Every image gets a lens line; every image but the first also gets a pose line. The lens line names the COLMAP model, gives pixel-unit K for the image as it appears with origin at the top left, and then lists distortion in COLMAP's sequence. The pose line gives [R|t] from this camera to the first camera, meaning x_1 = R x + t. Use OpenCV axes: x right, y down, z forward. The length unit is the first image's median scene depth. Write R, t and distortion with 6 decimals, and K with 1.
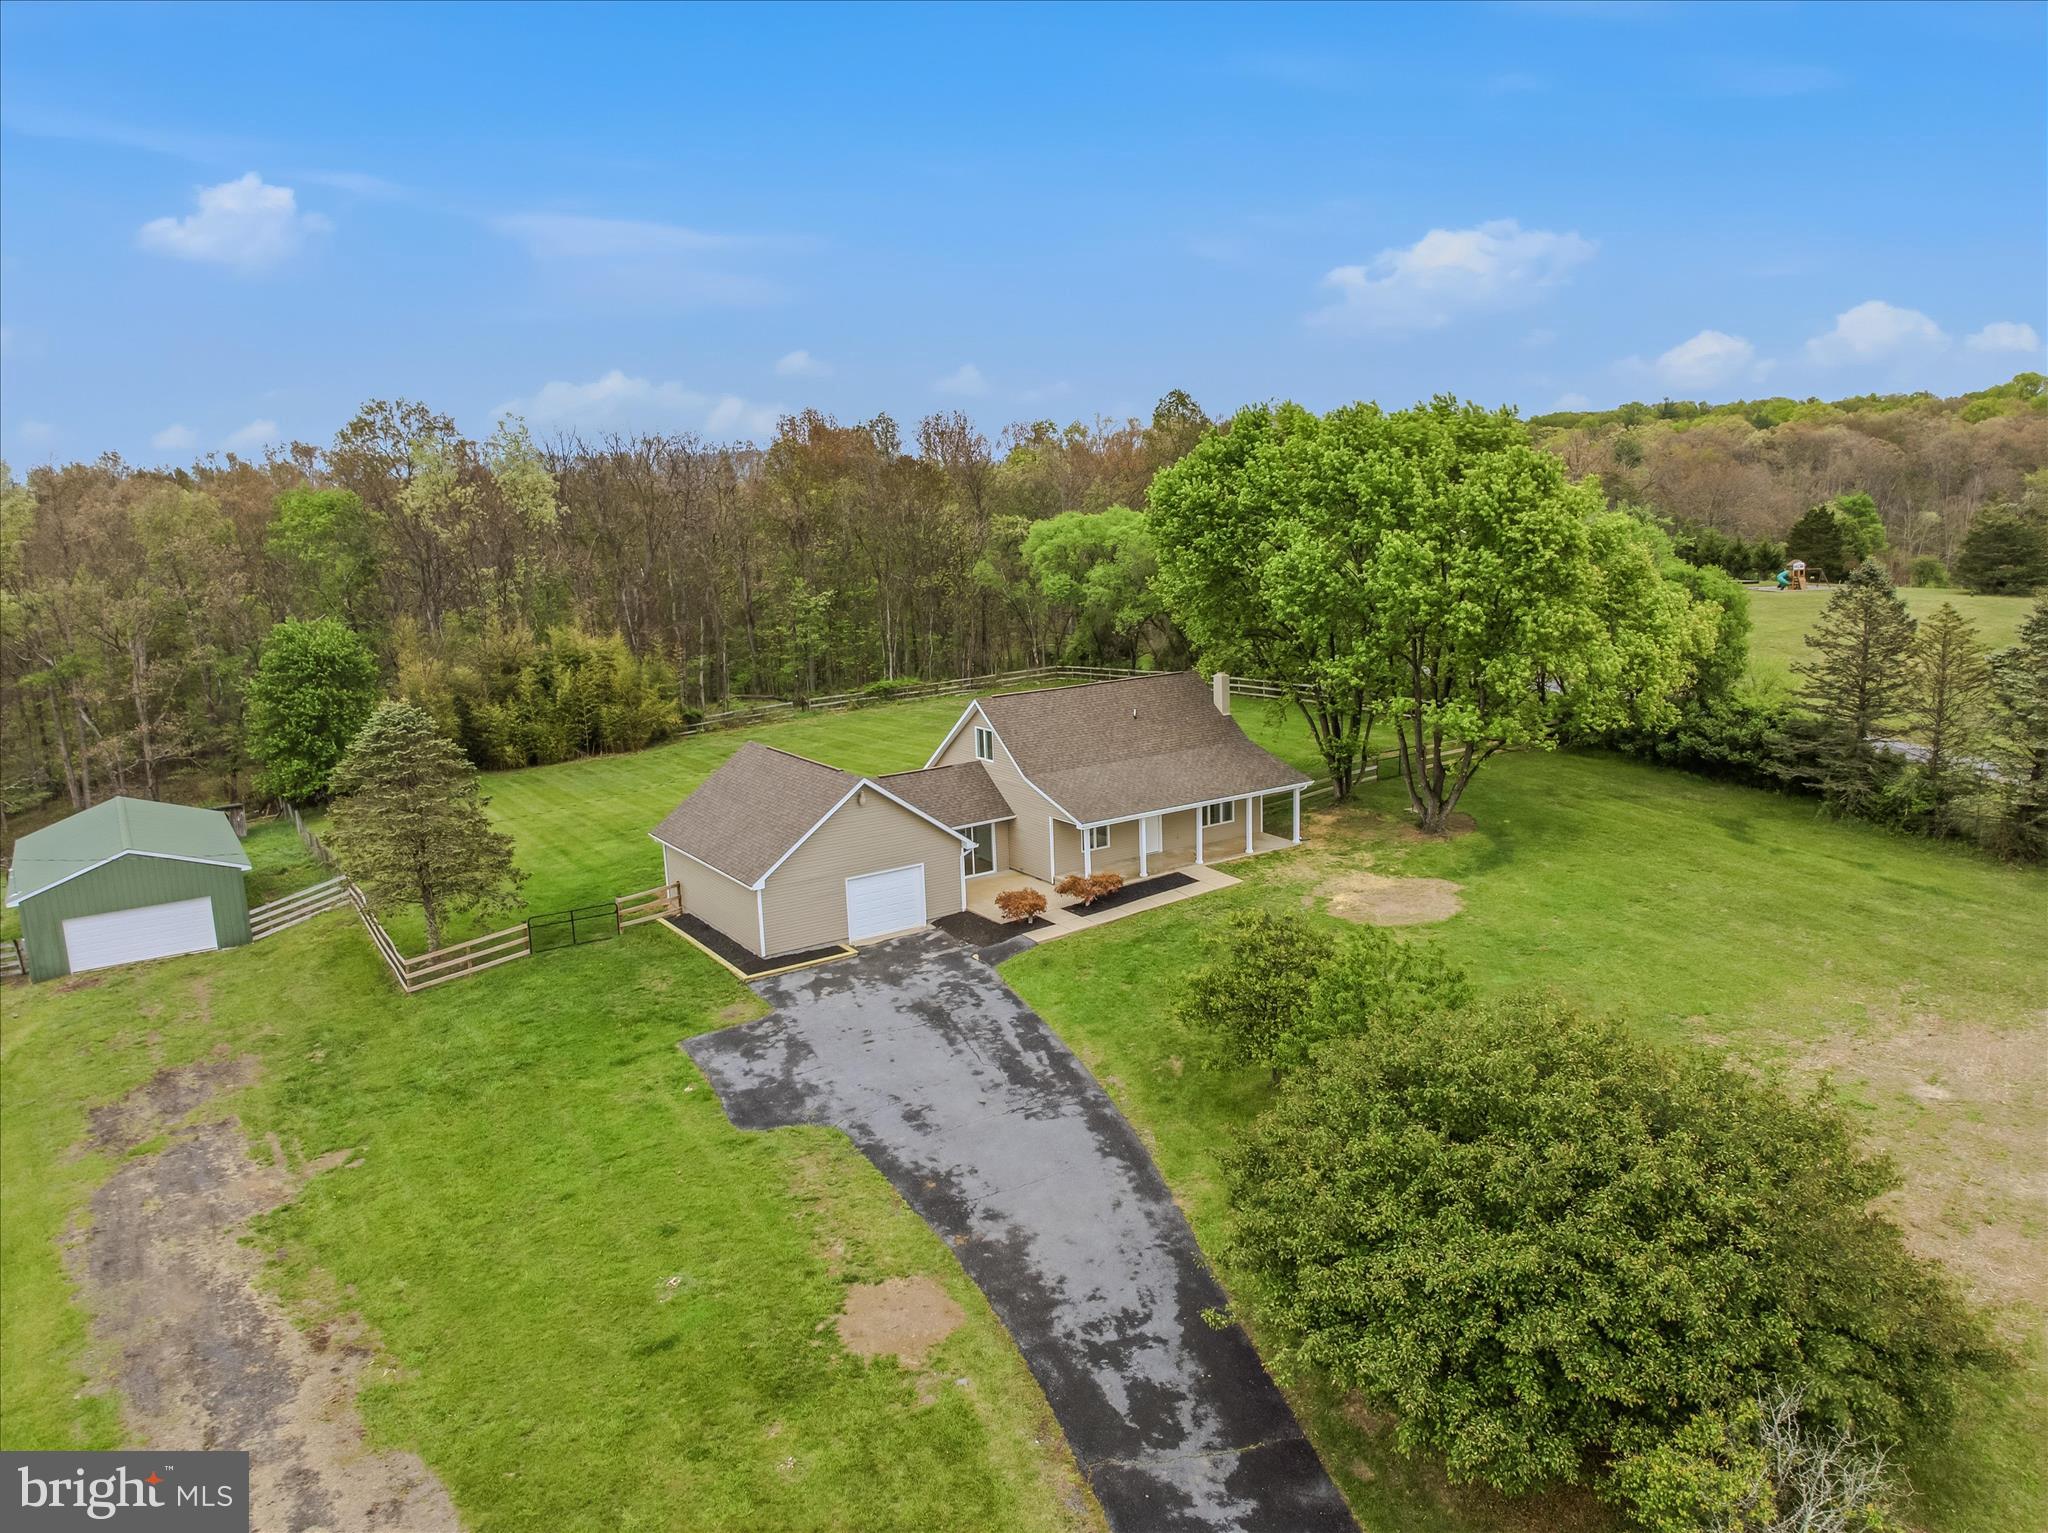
lens RADIAL K [[1453.8, 0, 1014.0], [0, 1453.8, 733.2], [0, 0, 1]] dist [-0.038898, 0.018573]
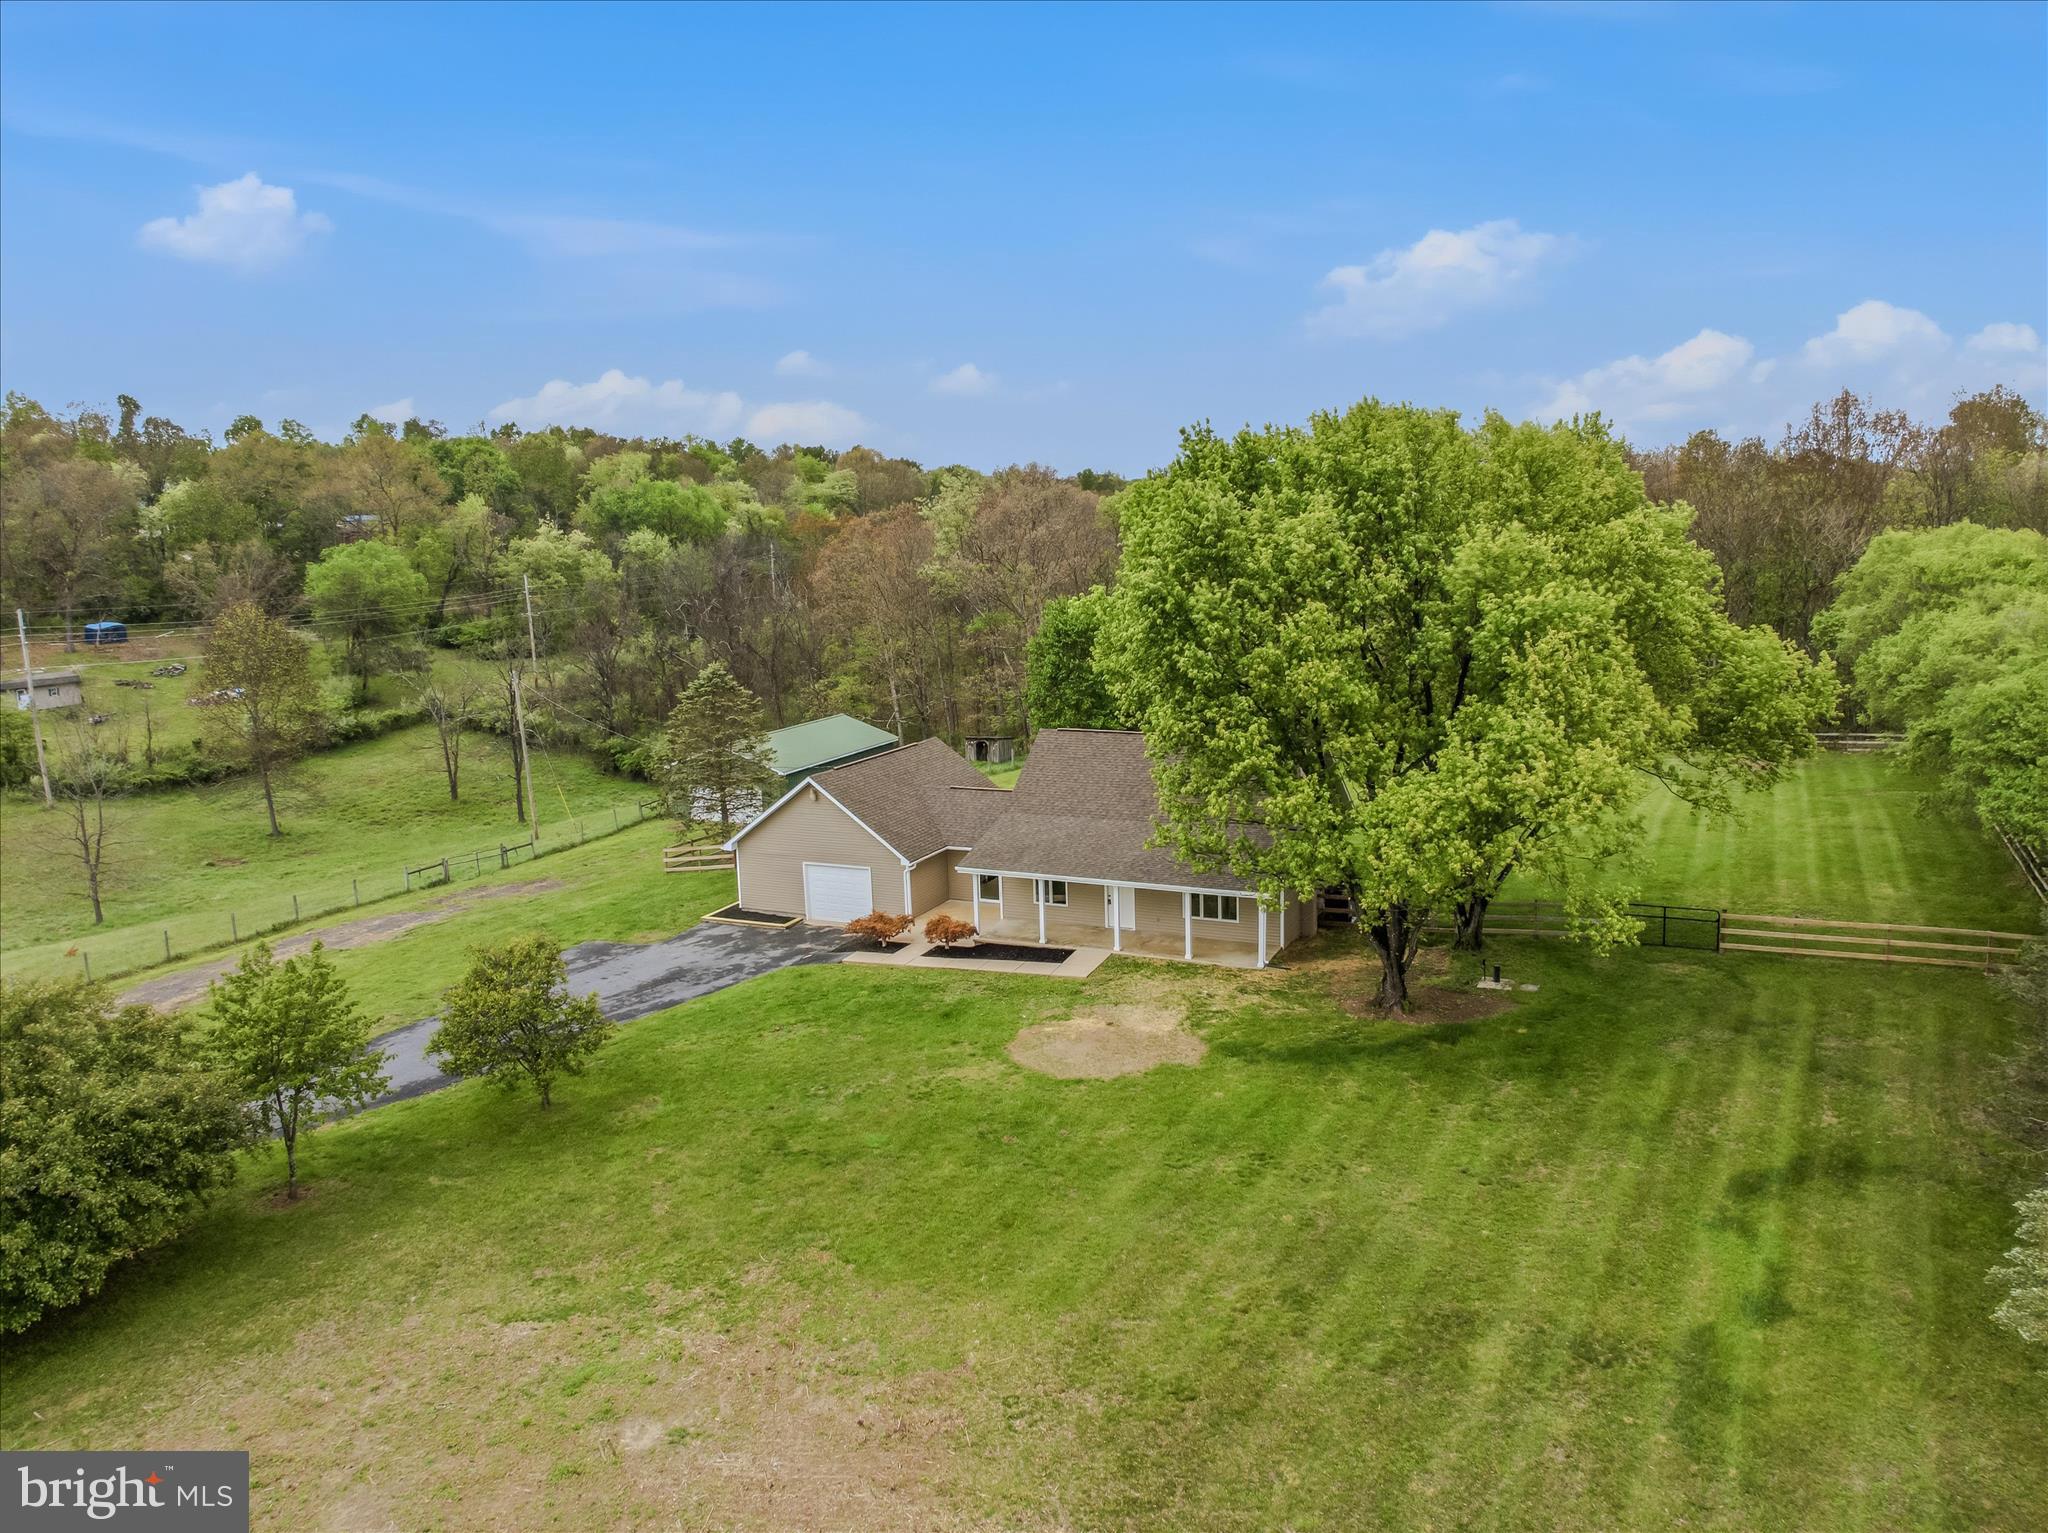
lens RADIAL K [[1416.7, 0, 1013.7], [0, 1416.7, 774.5], [0, 0, 1]] dist [-0.030746, -0.004936]
pose [[0.514631, 0.169404, -0.840510, 0.938765], [-0.123534, 0.984709, 0.122830, -0.132158], [0.848466, 0.040619, 0.527689, 0.578722]]
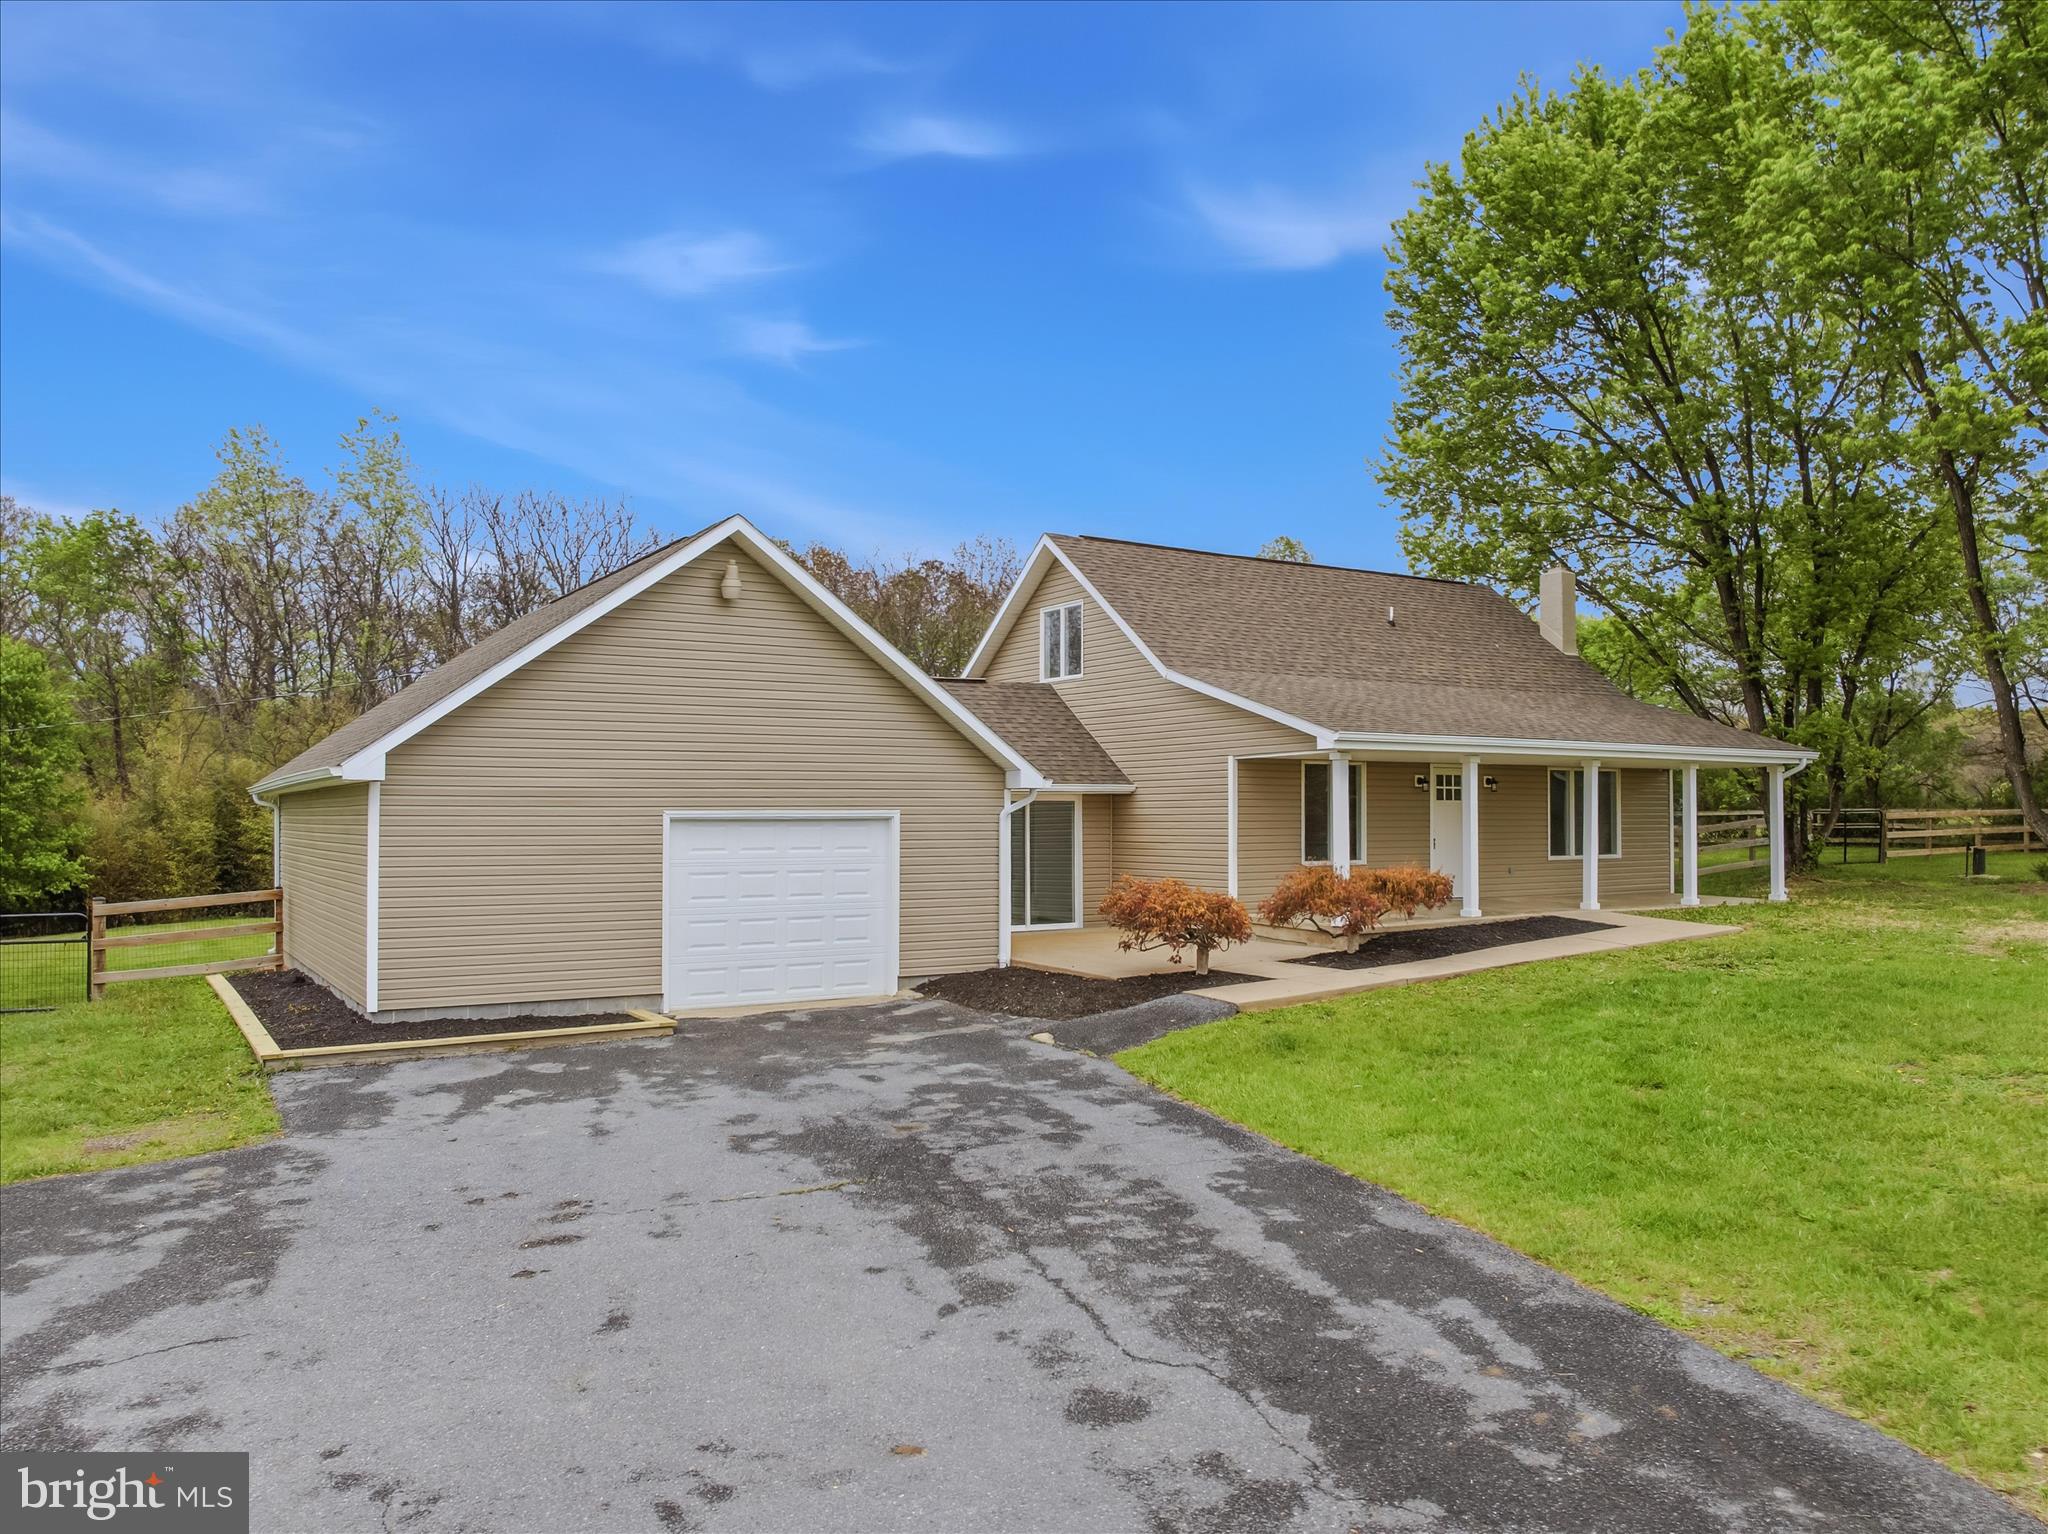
lens RADIAL K [[1515.3, 0, 1024.0], [0, 1515.3, 767.0], [0, 0, 1]] dist [-0.042689, -0.003428]
pose [[0.999192, 0.036661, -0.016459, -0.027960], [-0.039214, 0.979022, -0.199944, 0.165321], [0.008784, 0.200428, 0.979669, 0.687289]]
